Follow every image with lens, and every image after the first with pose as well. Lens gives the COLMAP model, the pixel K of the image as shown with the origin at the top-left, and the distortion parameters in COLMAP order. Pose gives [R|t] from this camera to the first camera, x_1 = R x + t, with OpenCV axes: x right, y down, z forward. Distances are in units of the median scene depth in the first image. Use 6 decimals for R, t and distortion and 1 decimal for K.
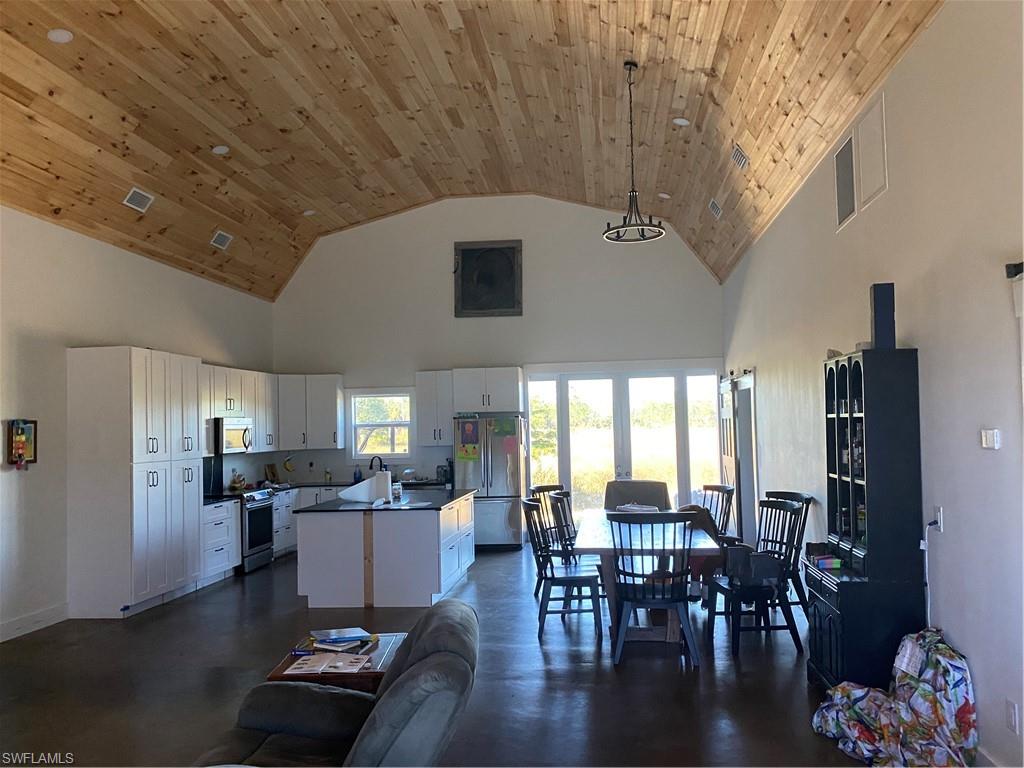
lens RADIAL K [[774.5, 0, 513.7], [0, 774.5, 384.0], [0, 0, 1]] dist [0.057738, -0.005912]
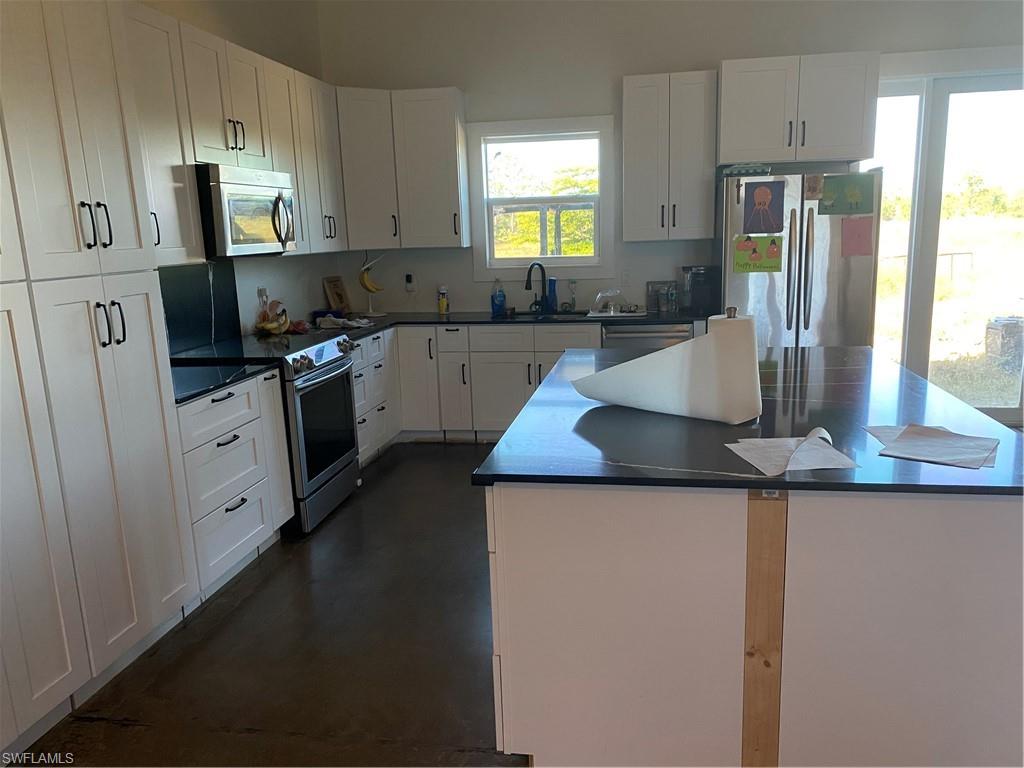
lens RADIAL K [[774.5, 0, 514.9], [0, 774.5, 388.2], [0, 0, 1]] dist [0.057738, -0.005912]
pose [[0.998815, 0.004486, -0.048461, -0.183881], [0.008000, 0.967068, 0.254394, 0.048102], [0.048006, -0.254480, 0.965886, 0.541454]]
